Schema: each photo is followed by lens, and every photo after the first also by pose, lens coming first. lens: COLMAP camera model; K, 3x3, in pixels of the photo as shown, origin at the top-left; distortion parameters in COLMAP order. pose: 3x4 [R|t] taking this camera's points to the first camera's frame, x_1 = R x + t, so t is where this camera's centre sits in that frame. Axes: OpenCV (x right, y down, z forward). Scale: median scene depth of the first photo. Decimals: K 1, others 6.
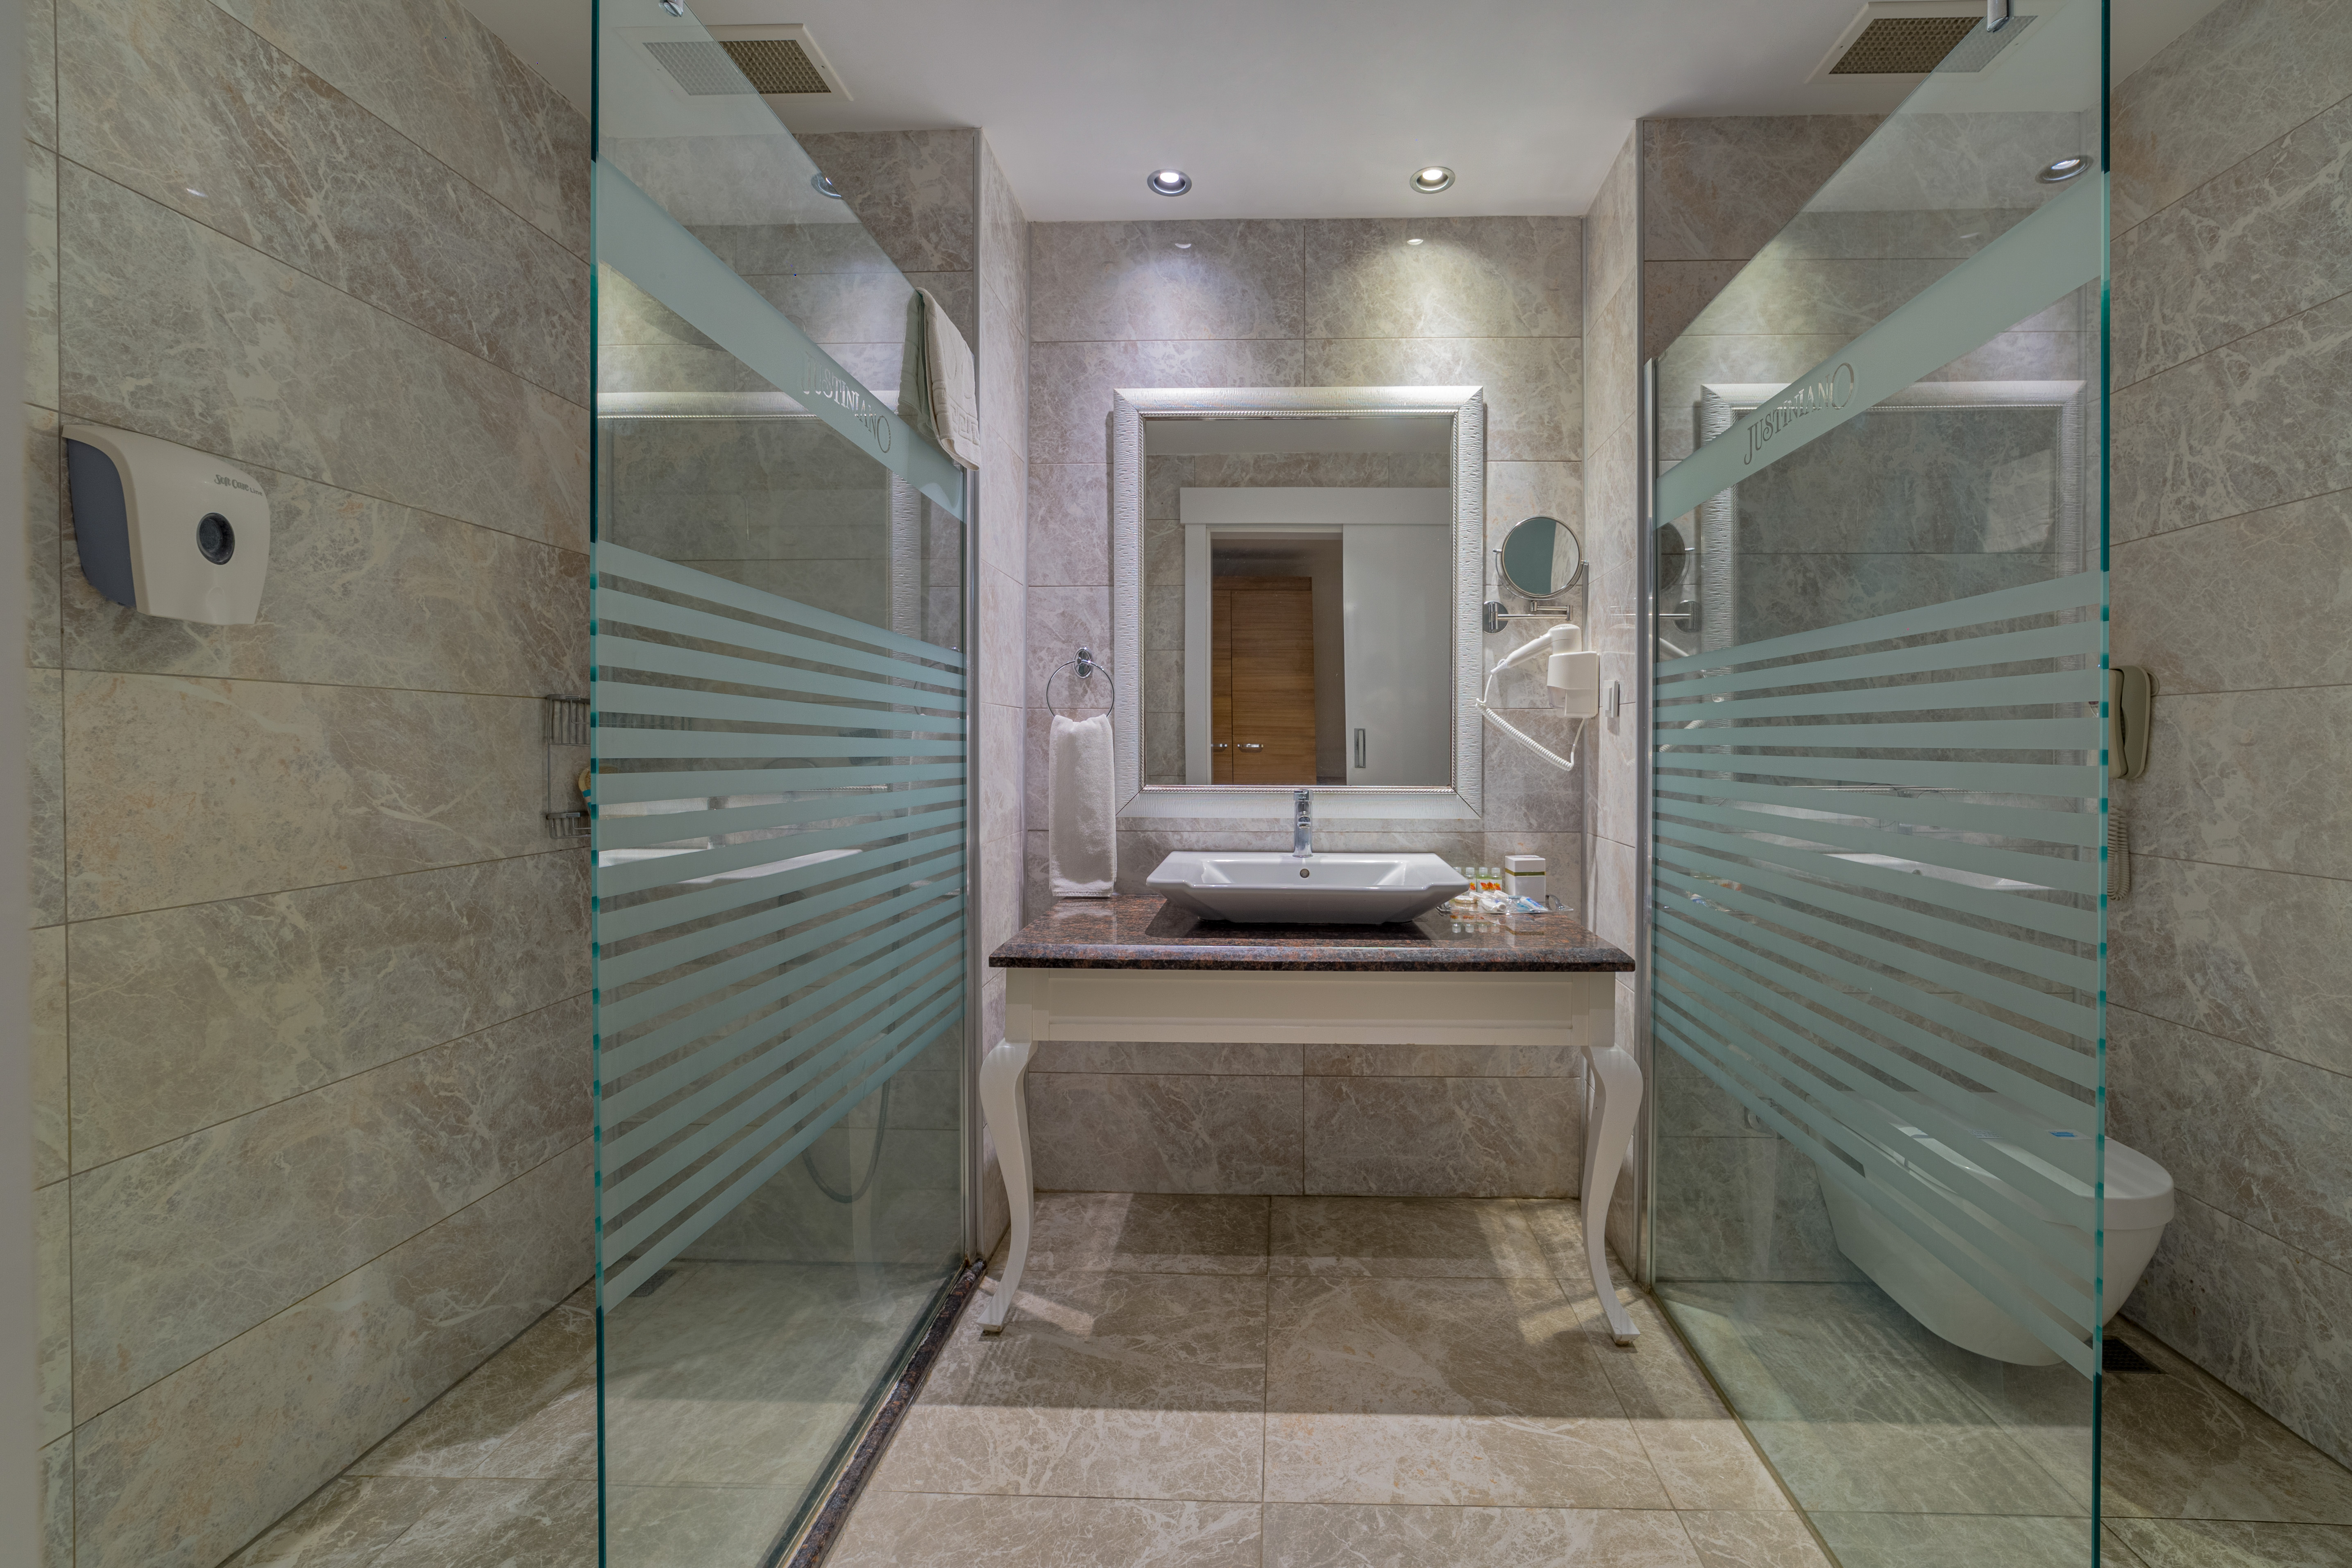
lens RADIAL K [[954.2, 0, 1187.0], [0, 954.2, 750.6], [0, 0, 1]] dist [-0.038218, 0.007296]
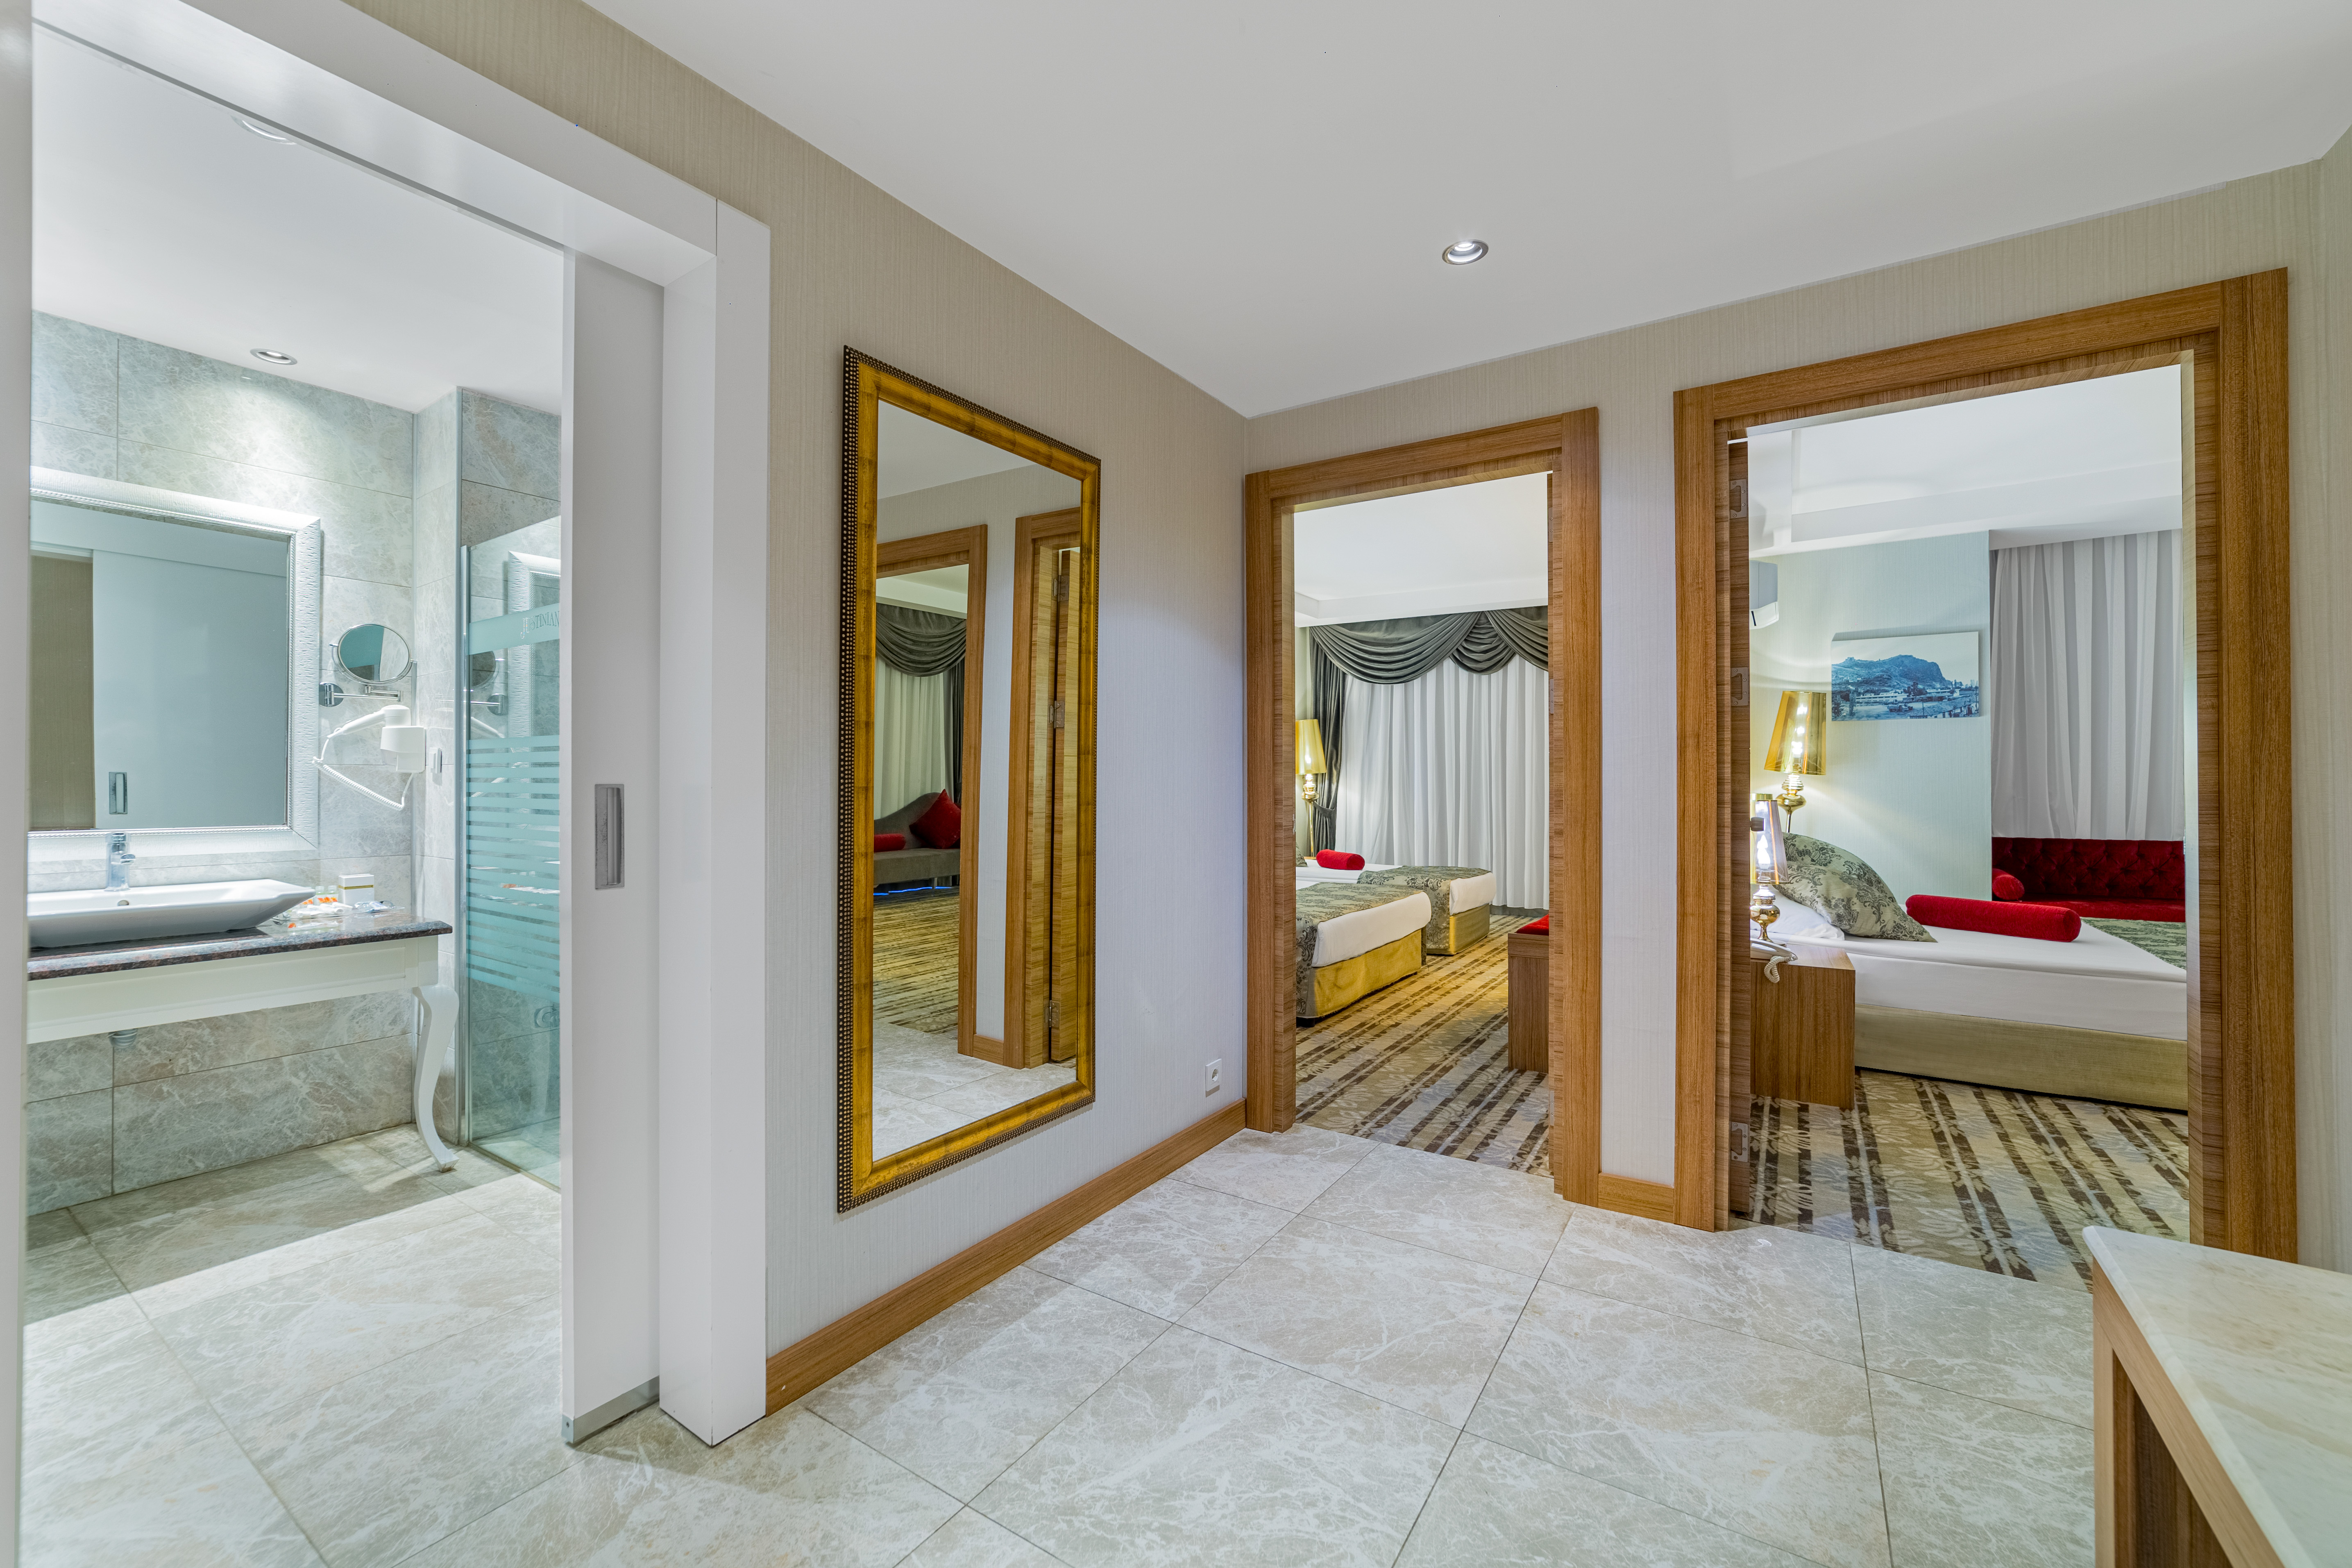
lens RADIAL K [[941.8, 0, 1176.0], [0, 941.8, 784.0], [0, 0, 1]] dist [-0.001110, 0.004627]
pose [[0.473667, 0.000620, 0.880704, -0.276383], [0.005031, 0.999982, -0.003410, -0.007023], [-0.880690, 0.006046, 0.473655, -0.657692]]
